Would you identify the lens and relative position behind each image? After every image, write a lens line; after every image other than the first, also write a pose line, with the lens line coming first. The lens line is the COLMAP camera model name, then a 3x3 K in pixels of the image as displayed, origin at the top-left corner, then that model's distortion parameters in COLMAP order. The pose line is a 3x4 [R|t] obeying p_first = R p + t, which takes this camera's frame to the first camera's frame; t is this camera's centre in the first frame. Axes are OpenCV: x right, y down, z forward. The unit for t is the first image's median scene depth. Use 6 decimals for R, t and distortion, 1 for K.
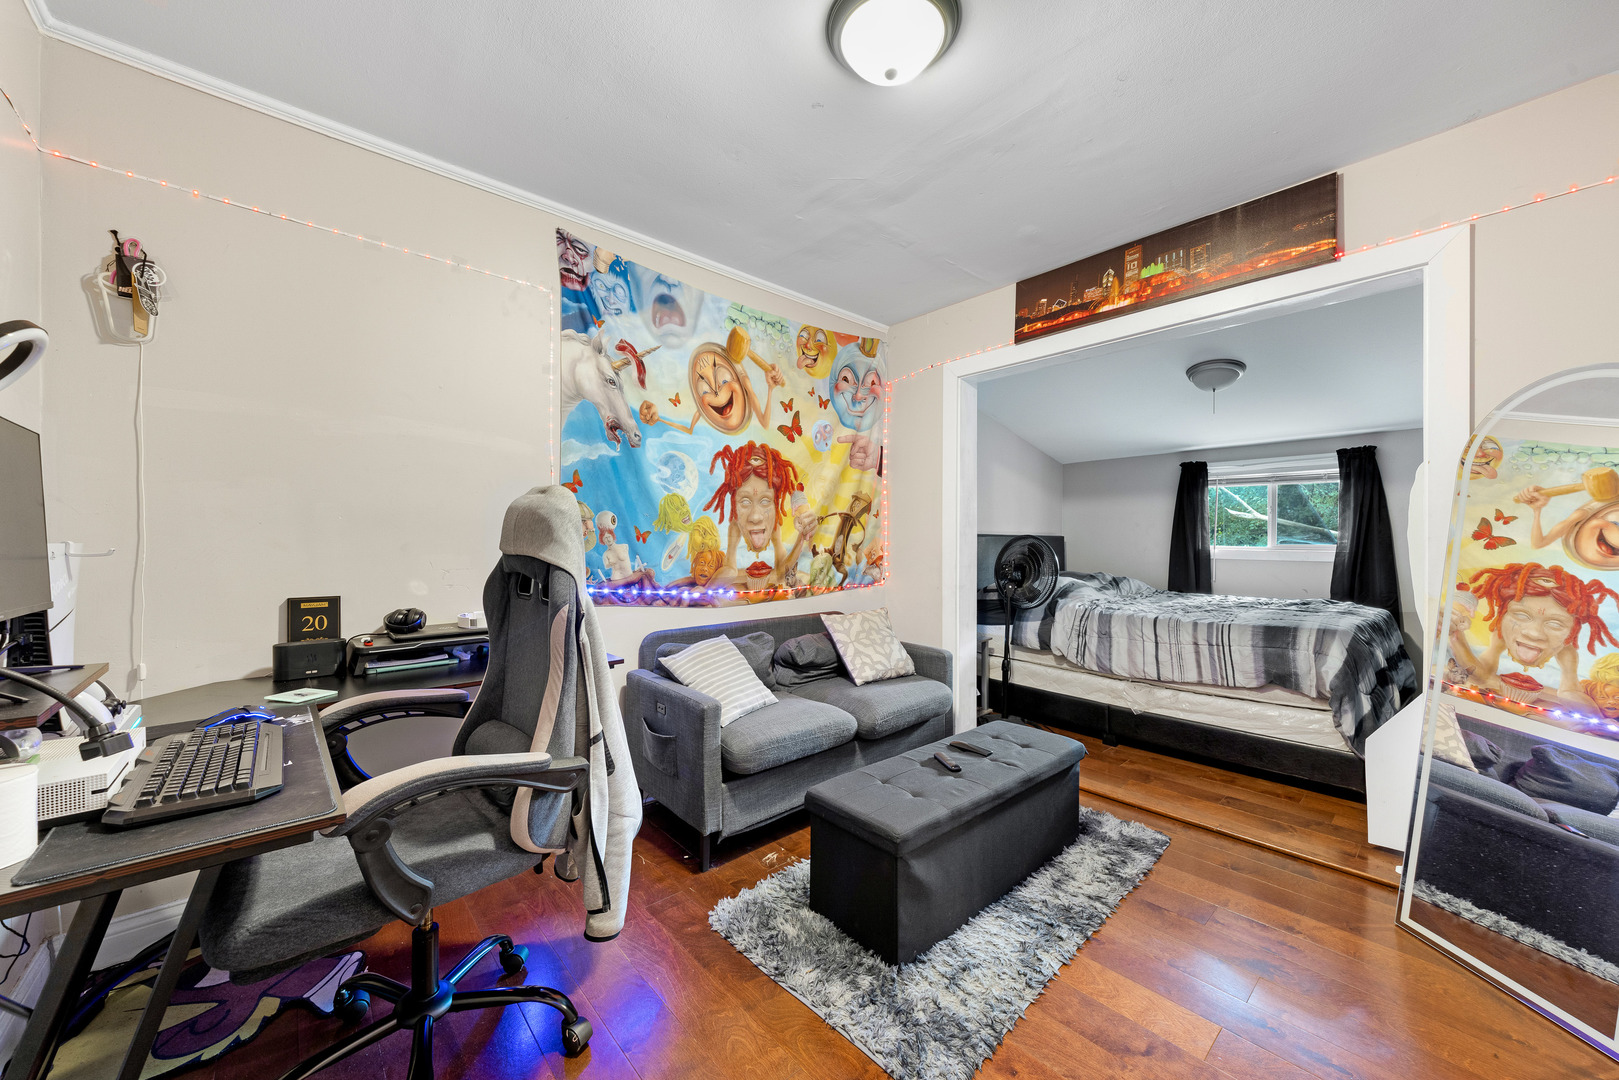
lens RADIAL K [[584.7, 0, 807.0], [0, 584.7, 538.1], [0, 0, 1]] dist [0.006379, -0.003742]
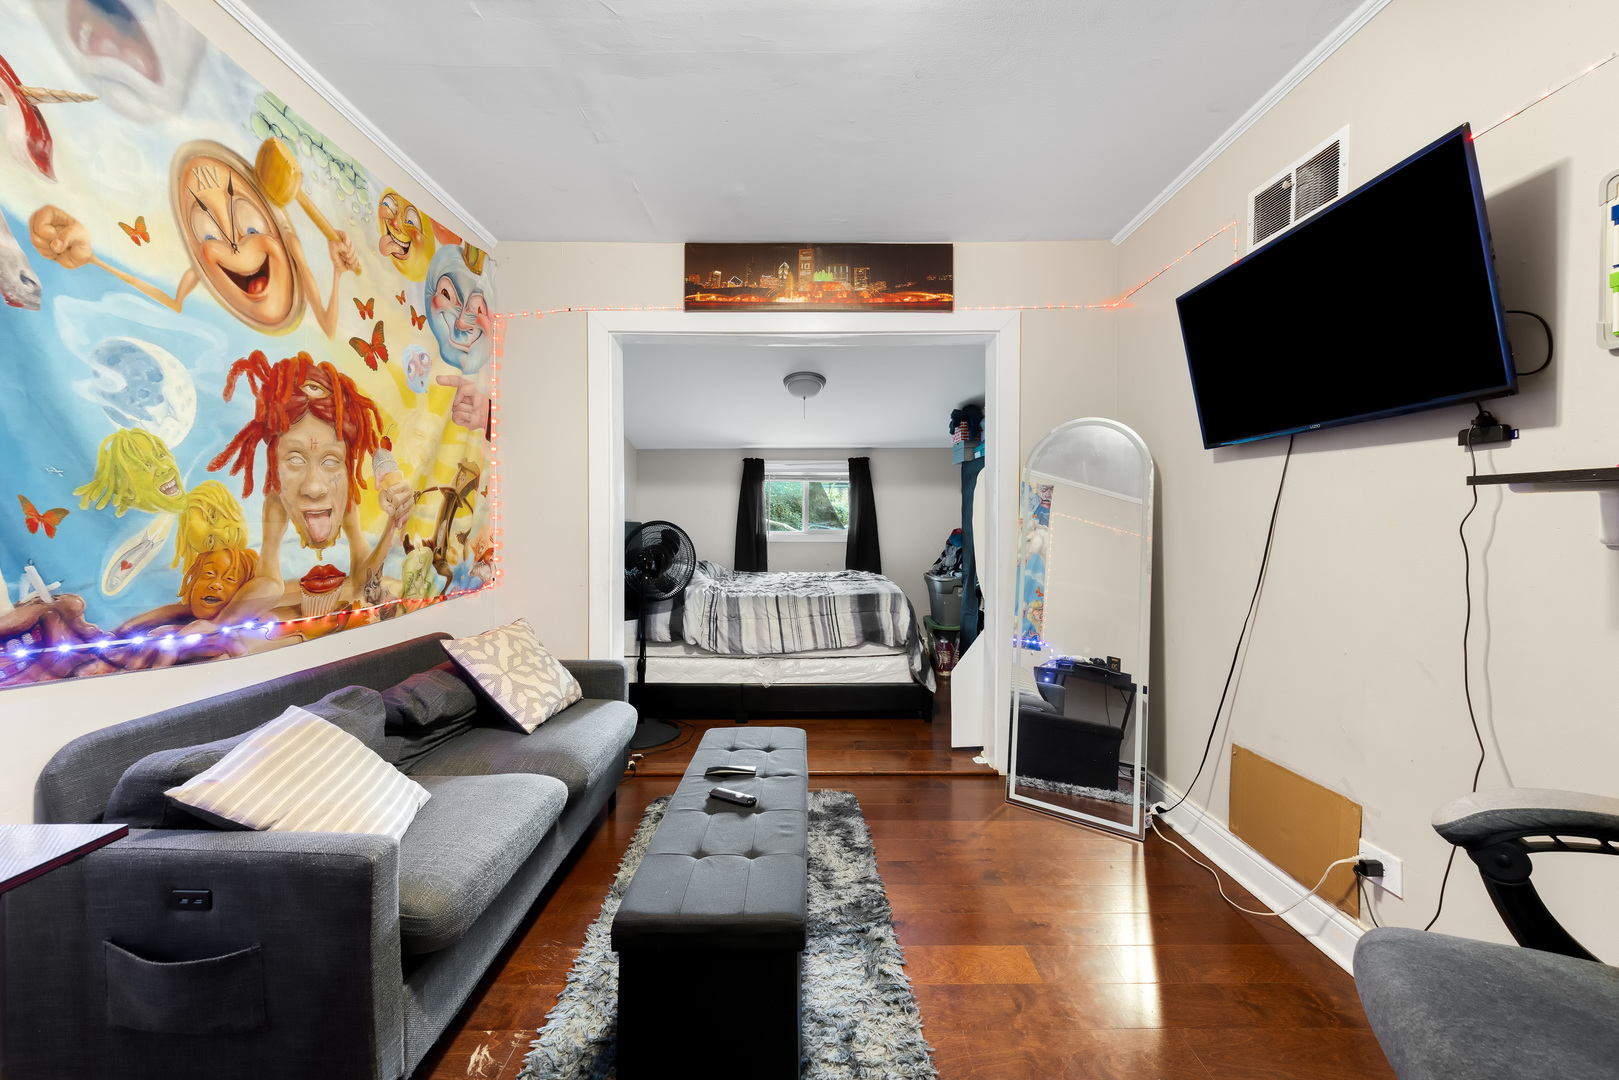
lens RADIAL K [[584.7, 0, 815.9], [0, 584.7, 528.9], [0, 0, 1]] dist [0.006379, -0.003742]
pose [[0.655548, -0.006995, 0.755121, -0.205980], [0.000691, 0.999962, 0.008663, -0.000428], [-0.755153, -0.005157, 0.655528, 0.258567]]
